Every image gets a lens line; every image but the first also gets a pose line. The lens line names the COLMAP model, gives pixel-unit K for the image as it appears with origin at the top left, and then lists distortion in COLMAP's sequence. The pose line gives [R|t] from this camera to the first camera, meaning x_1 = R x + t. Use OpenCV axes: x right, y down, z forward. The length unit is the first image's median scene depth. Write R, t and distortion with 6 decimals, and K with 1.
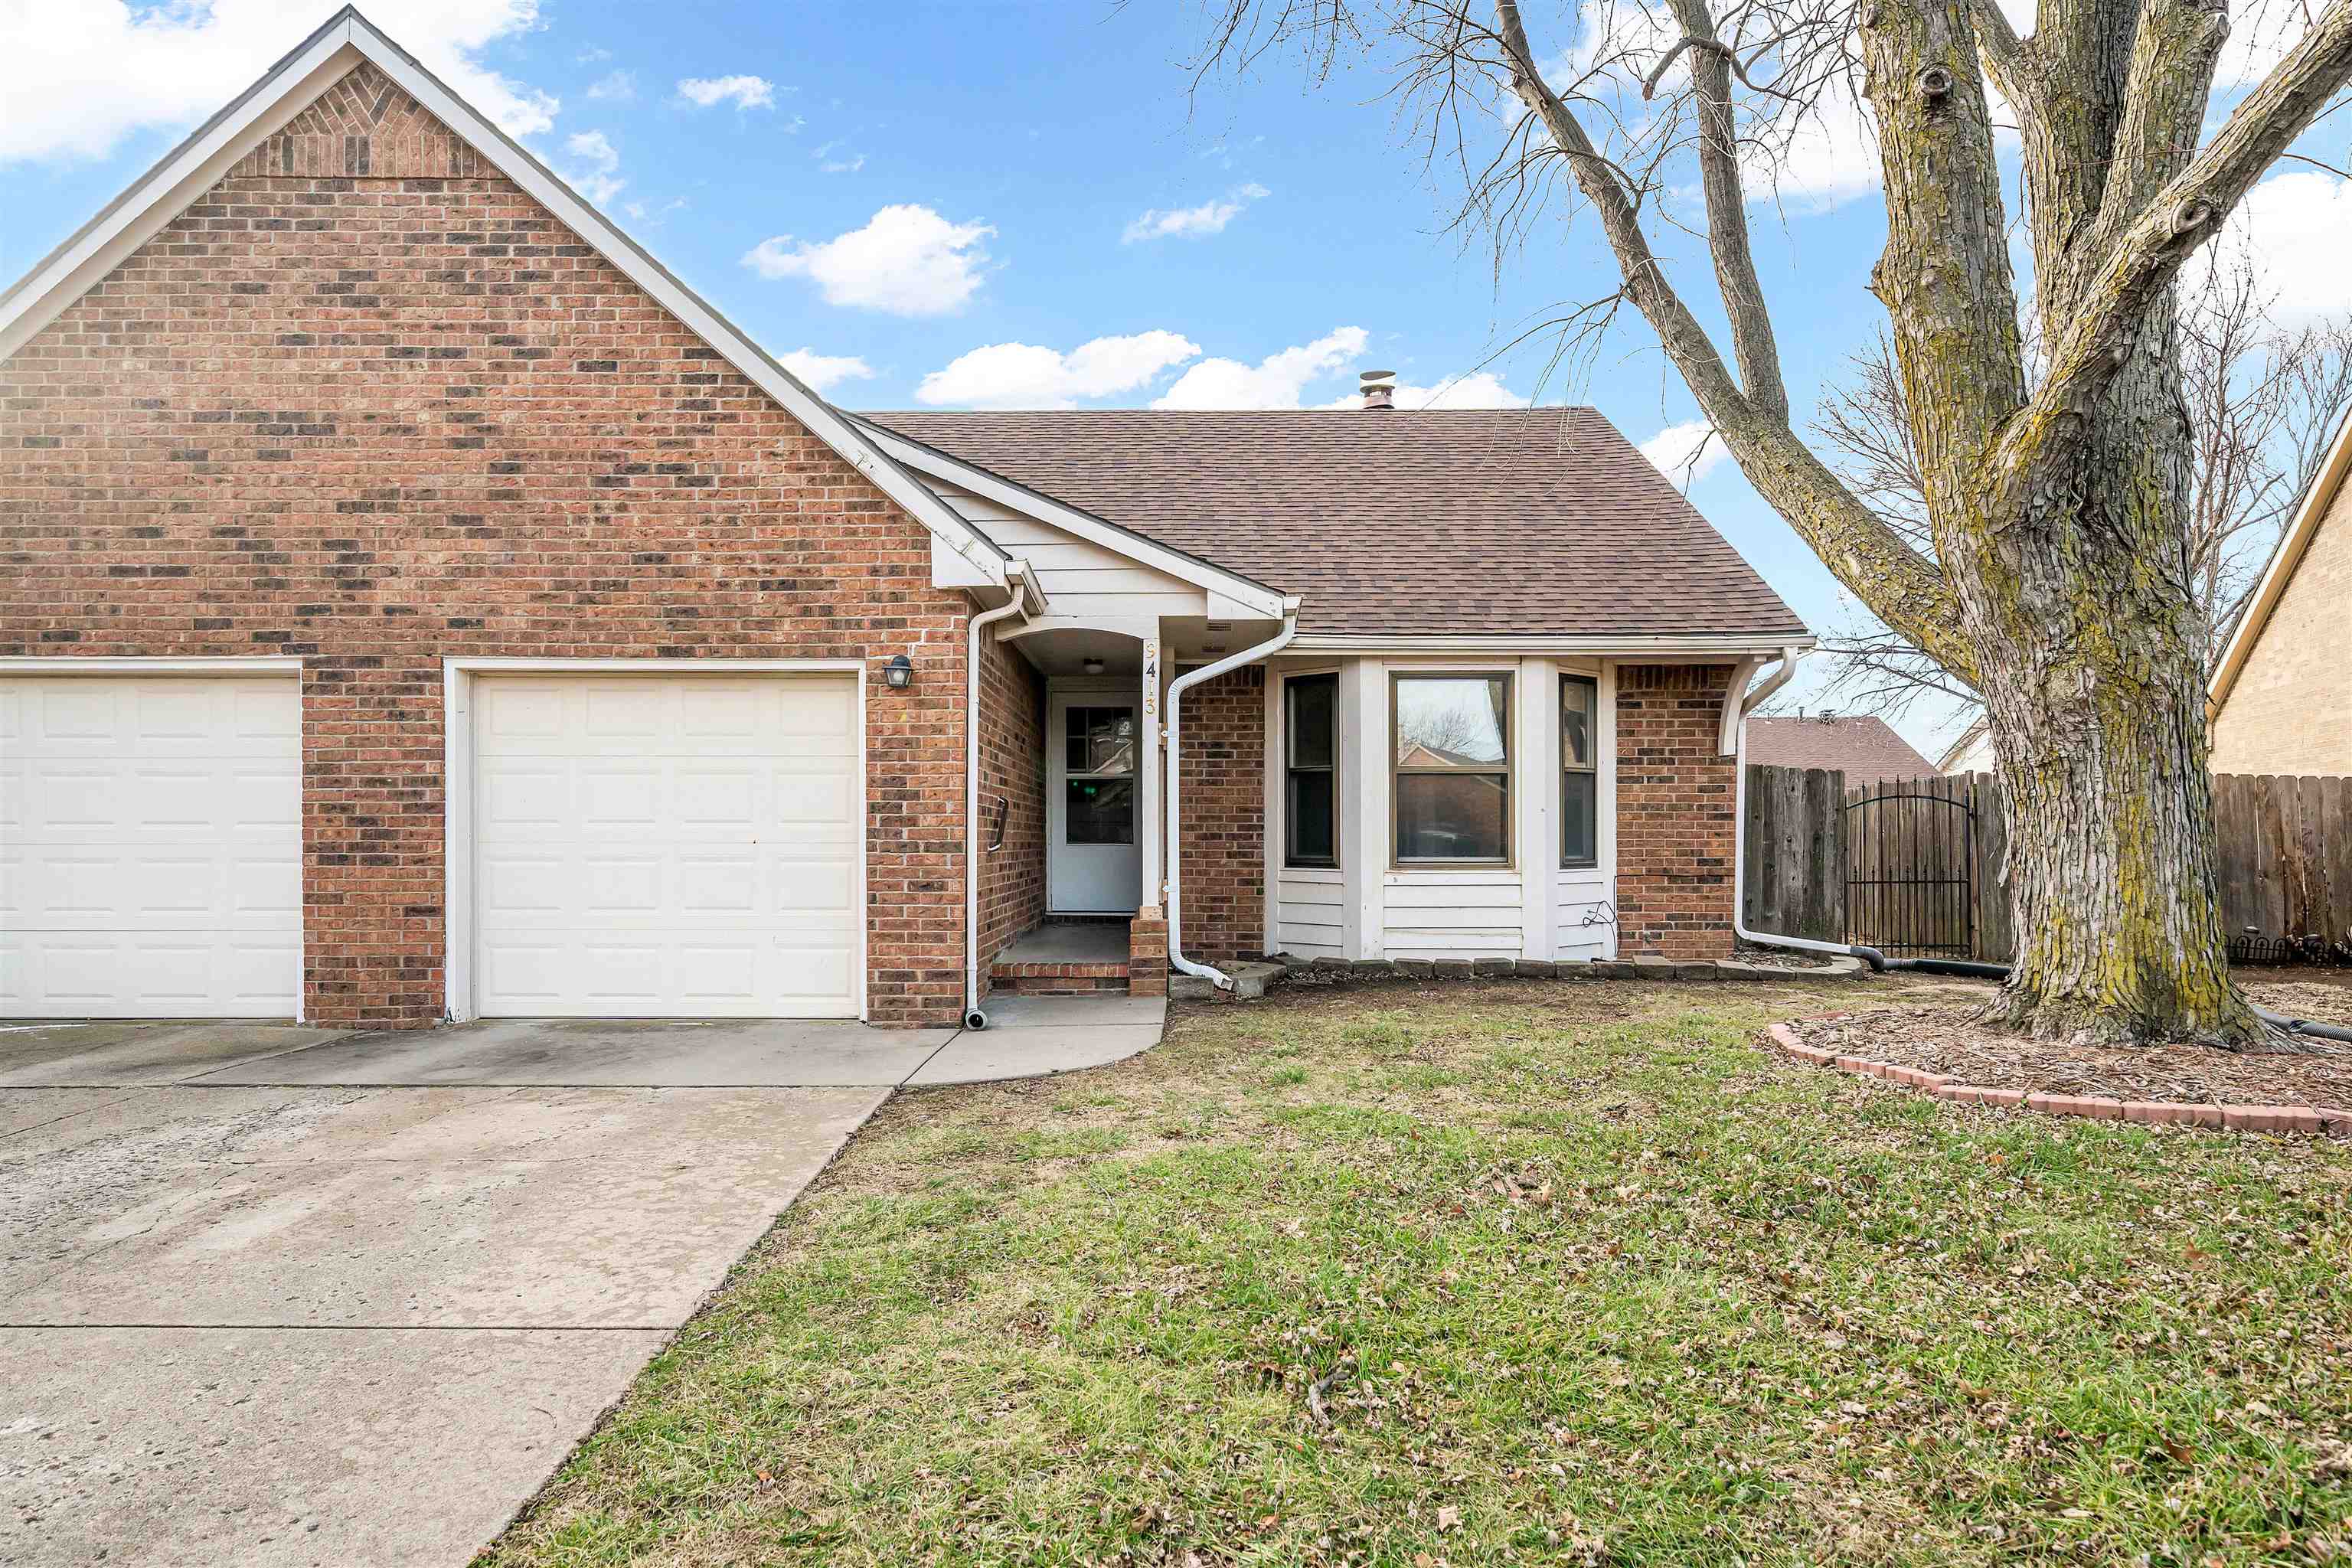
lens RADIAL K [[1038.4, 0, 1211.8], [0, 1038.4, 779.6], [0, 0, 1]] dist [-0.000971, -0.000044]
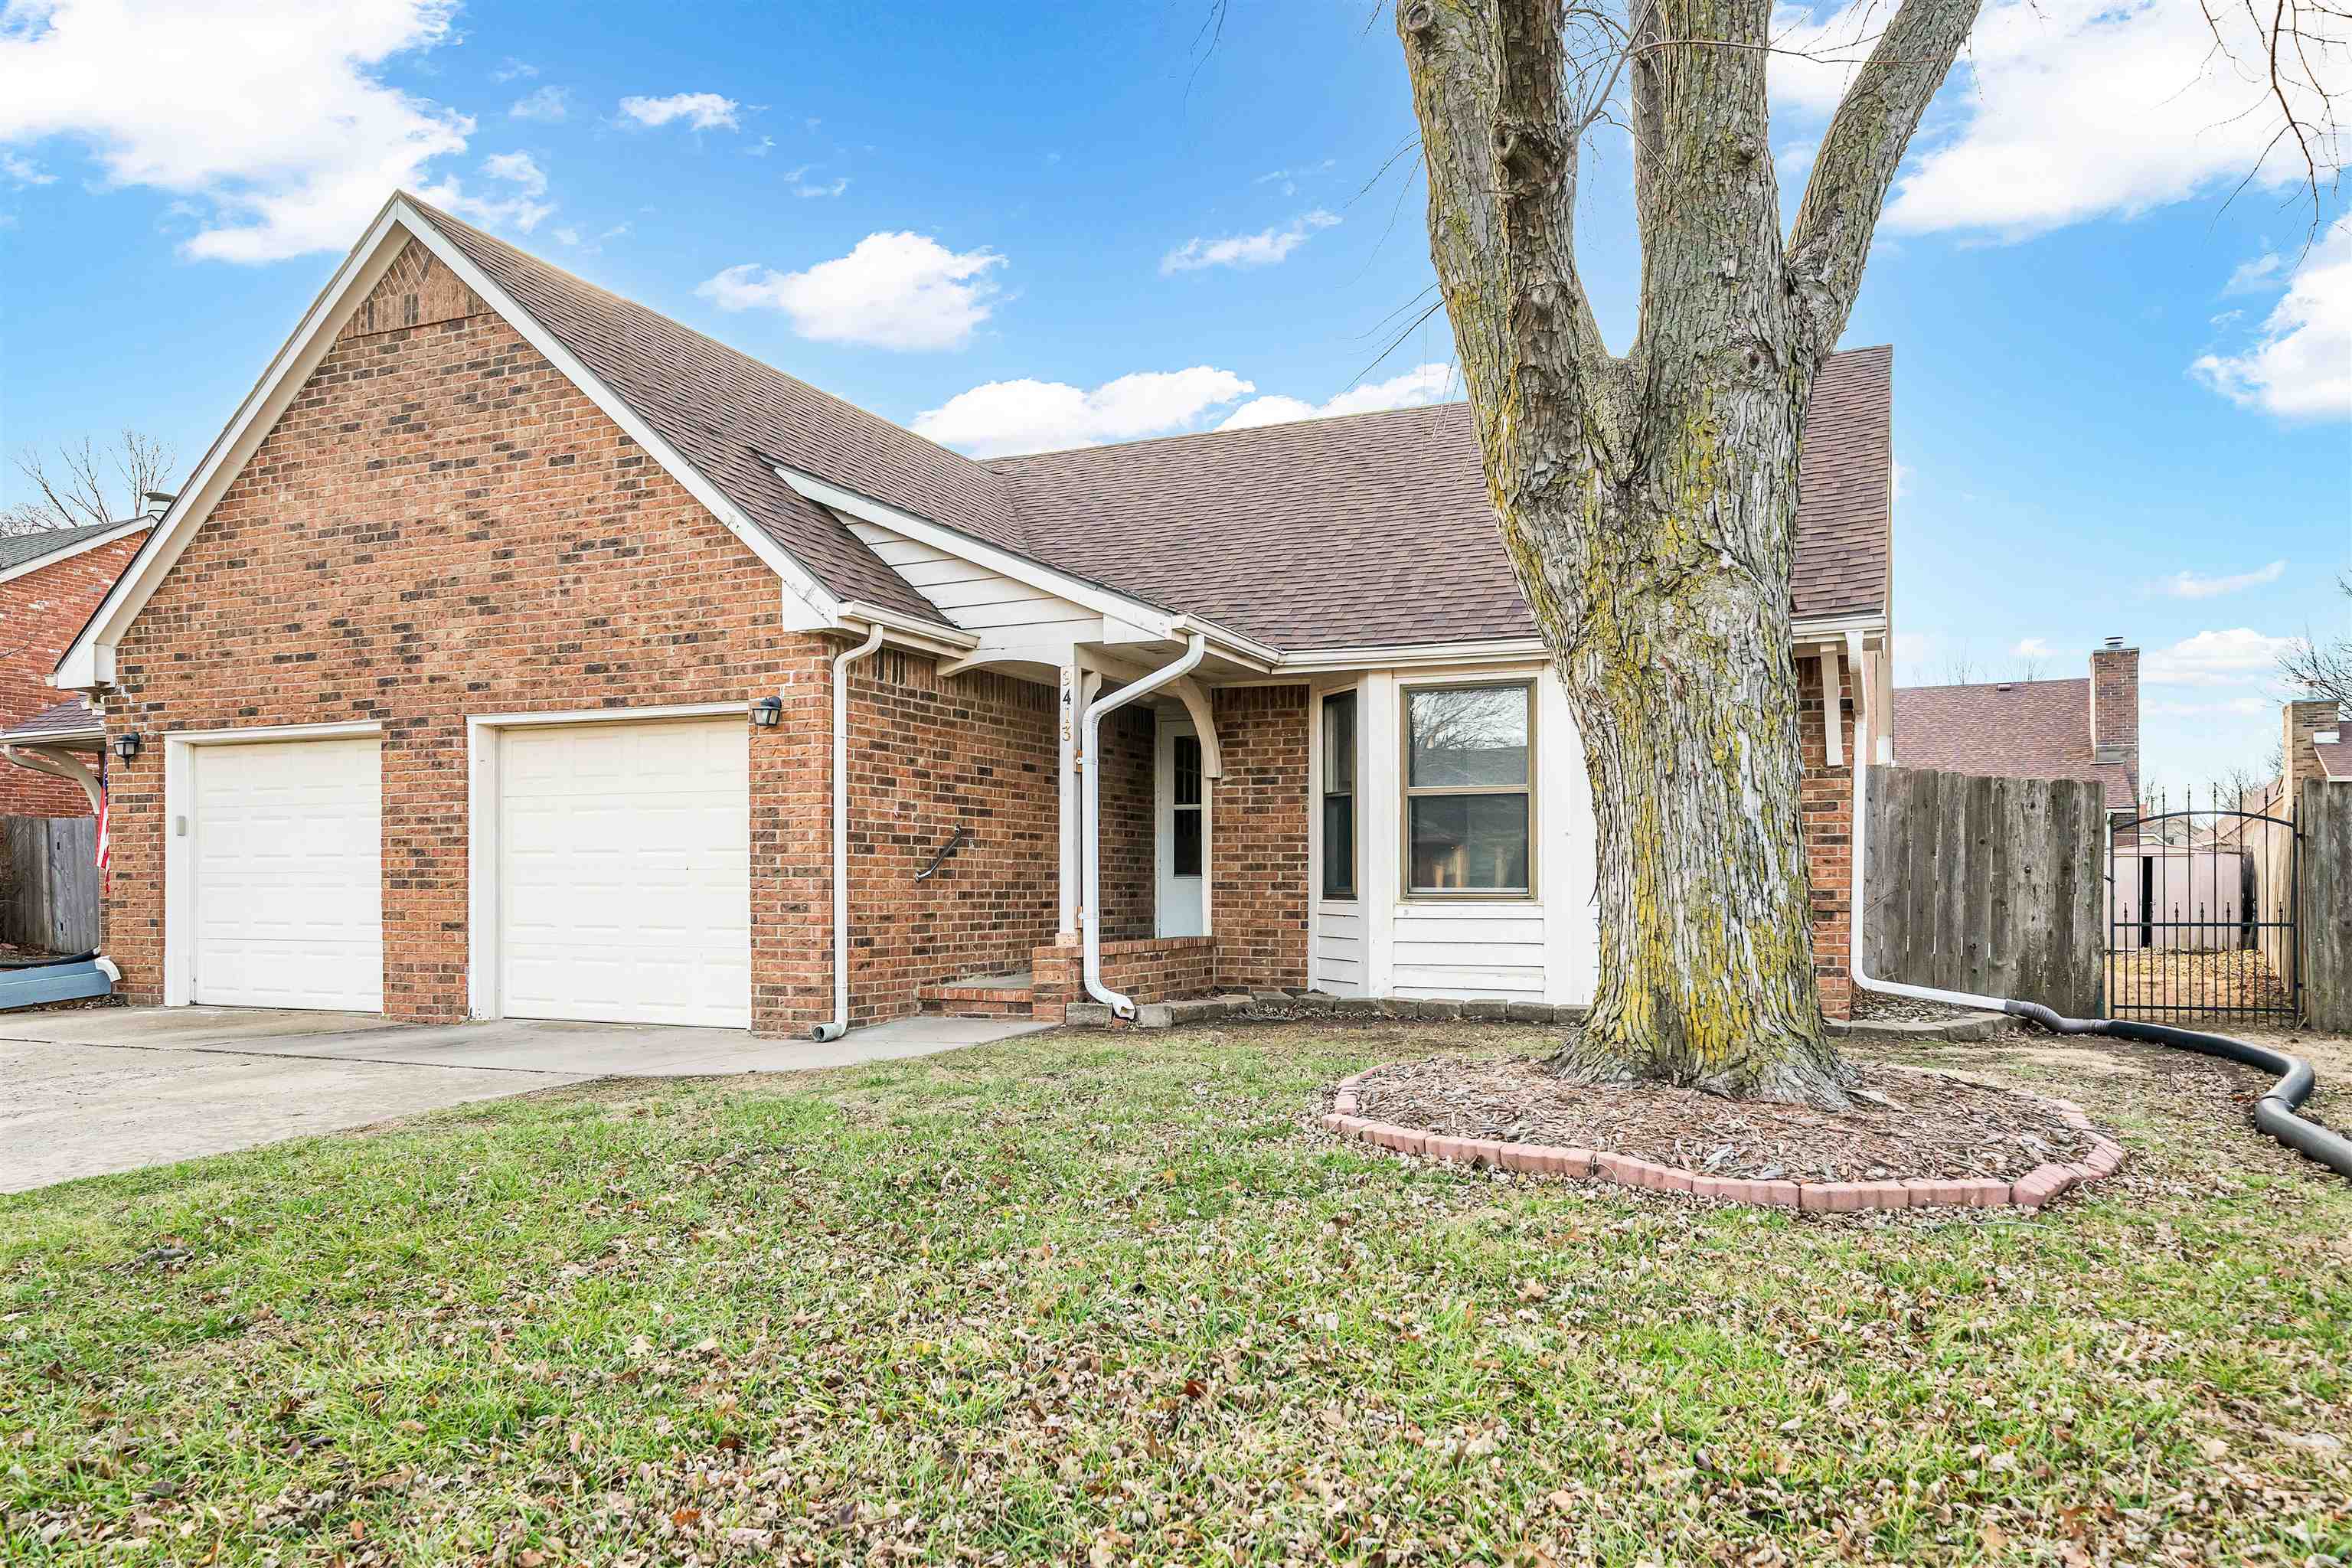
lens RADIAL K [[1174.5, 0, 1395.4], [0, 1174.5, 809.2], [0, 0, 1]] dist [-0.000202, -0.000669]
pose [[0.957774, -0.019092, -0.286887, 0.677753], [0.017450, 0.999813, -0.008282, 0.020535], [0.286991, 0.002926, 0.957929, 0.006857]]
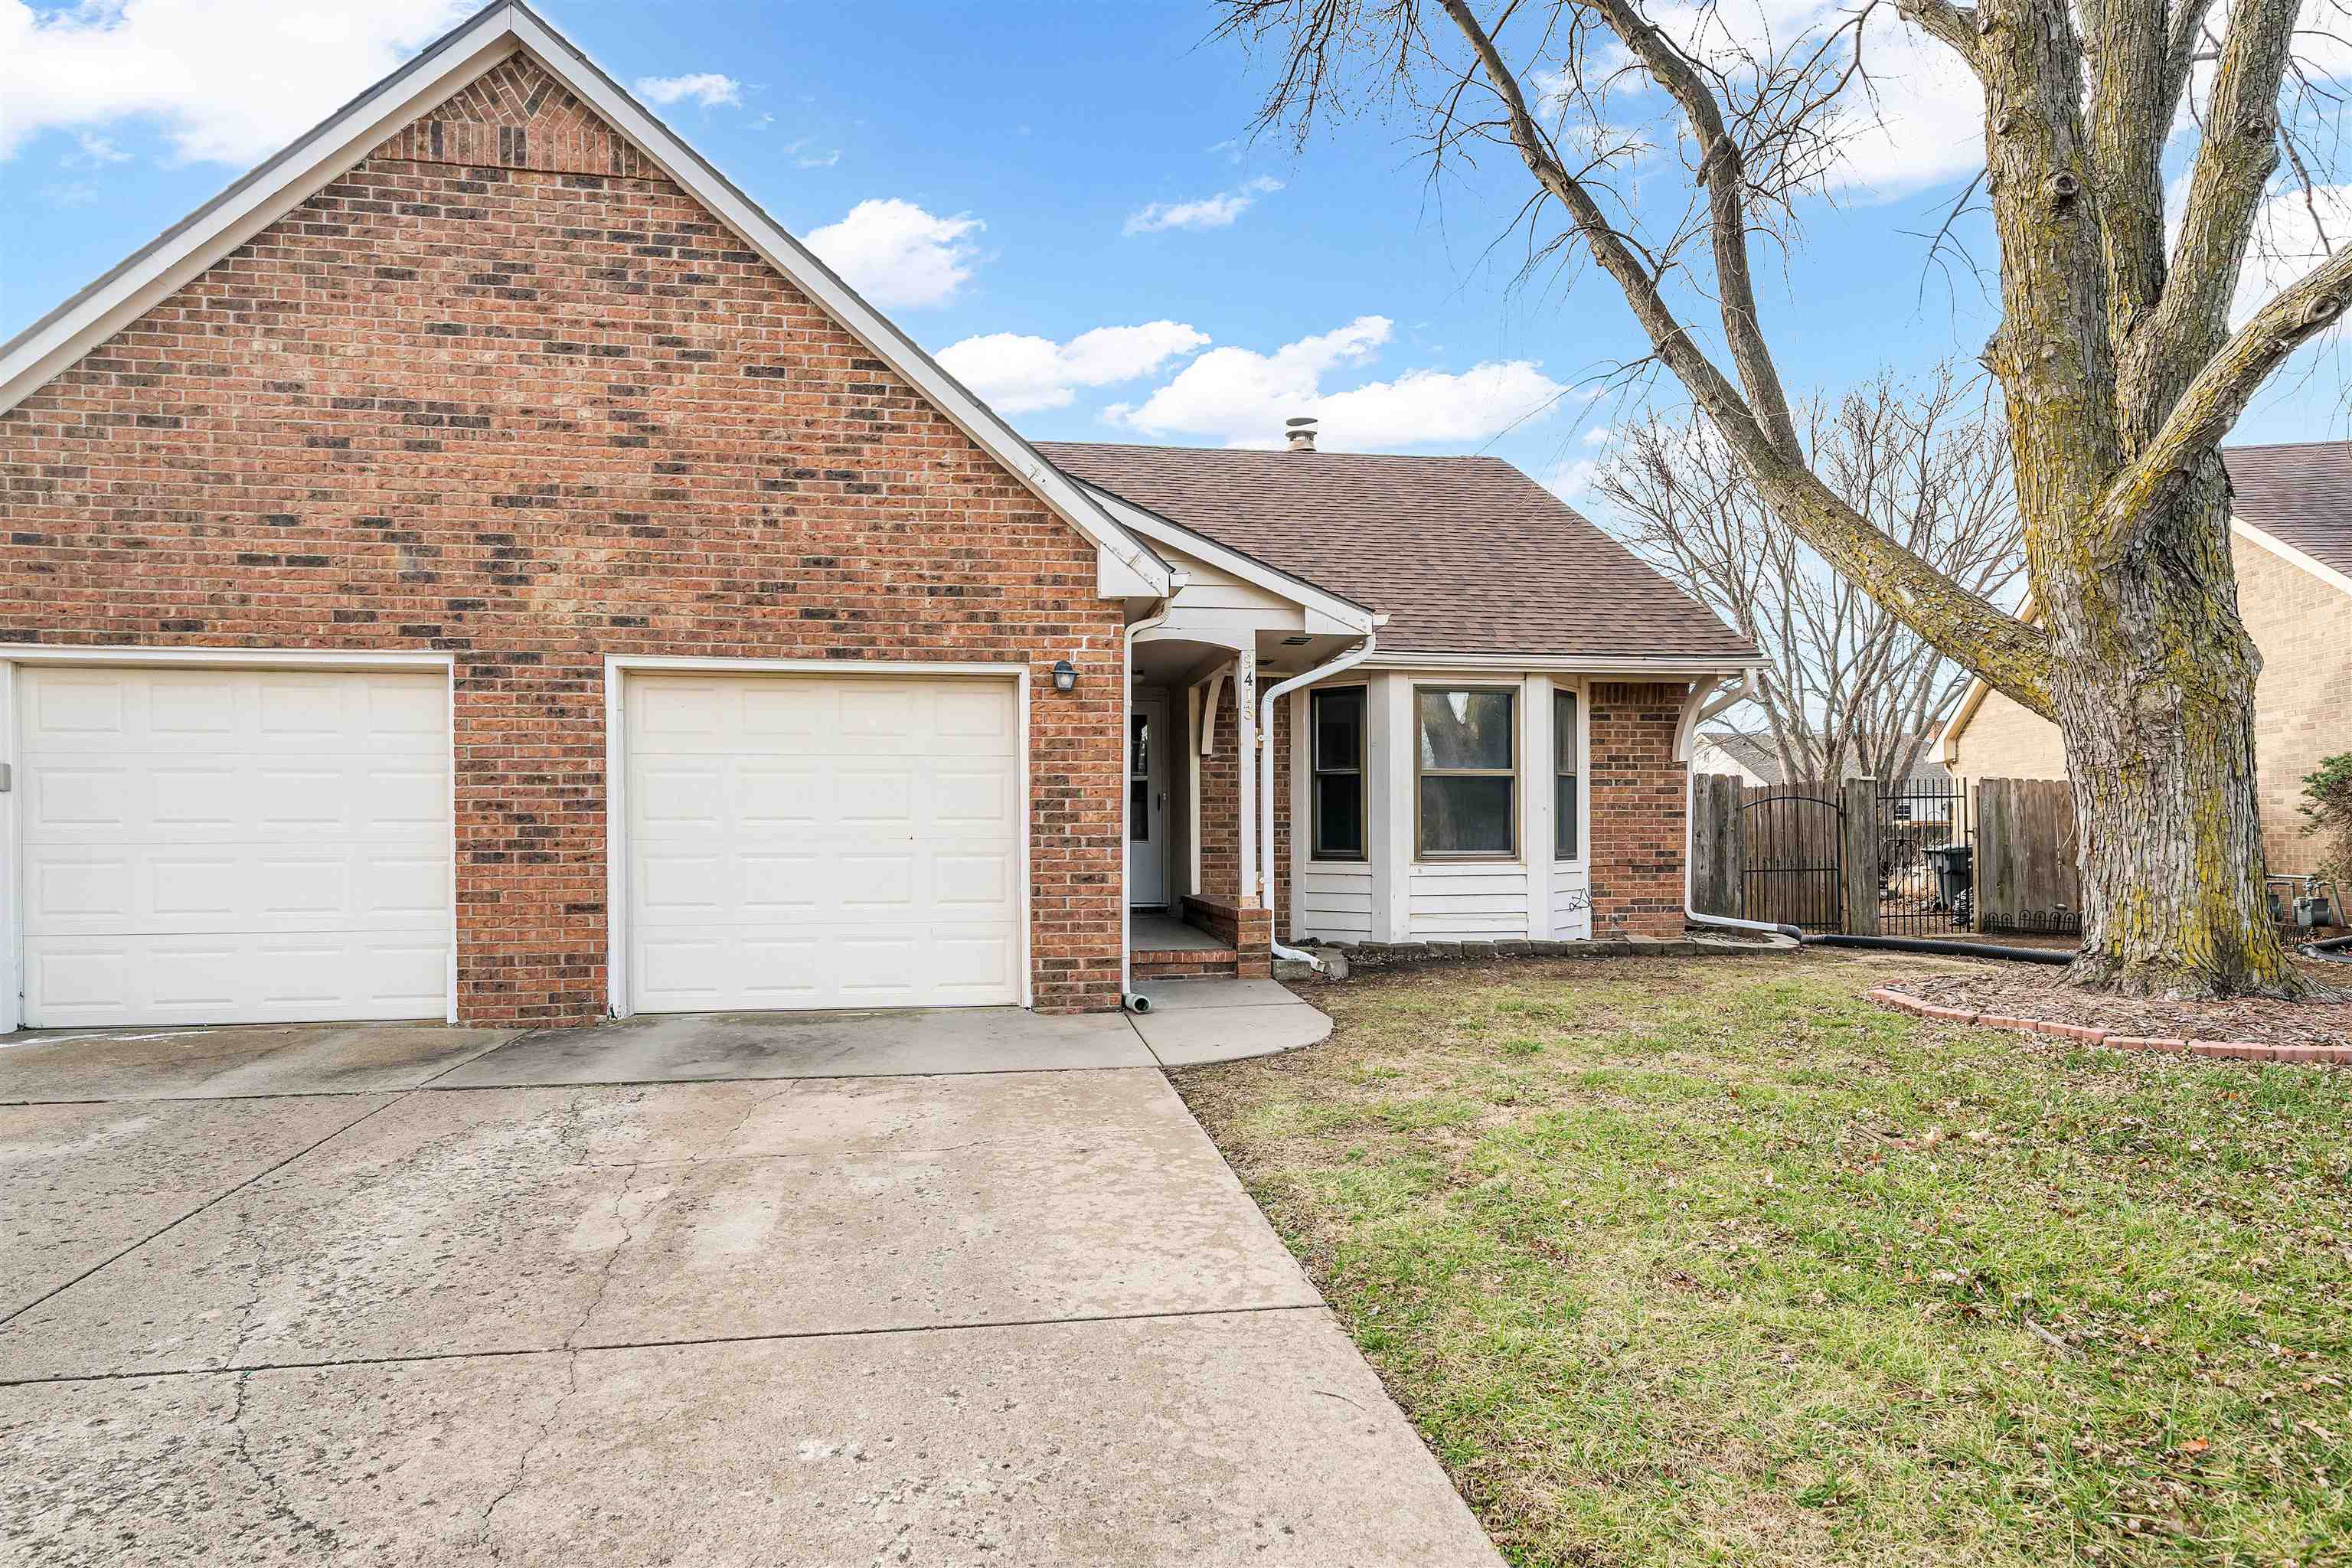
lens RADIAL K [[937.7, 0, 1163.1], [0, 937.7, 787.1], [0, 0, 1]] dist [-0.000730, 0.000092]
pose [[0.993730, 0.001825, 0.111795, -0.306045], [-0.002016, 0.999997, 0.001599, 0.007297], [-0.111791, -0.001815, 0.993730, 0.040595]]
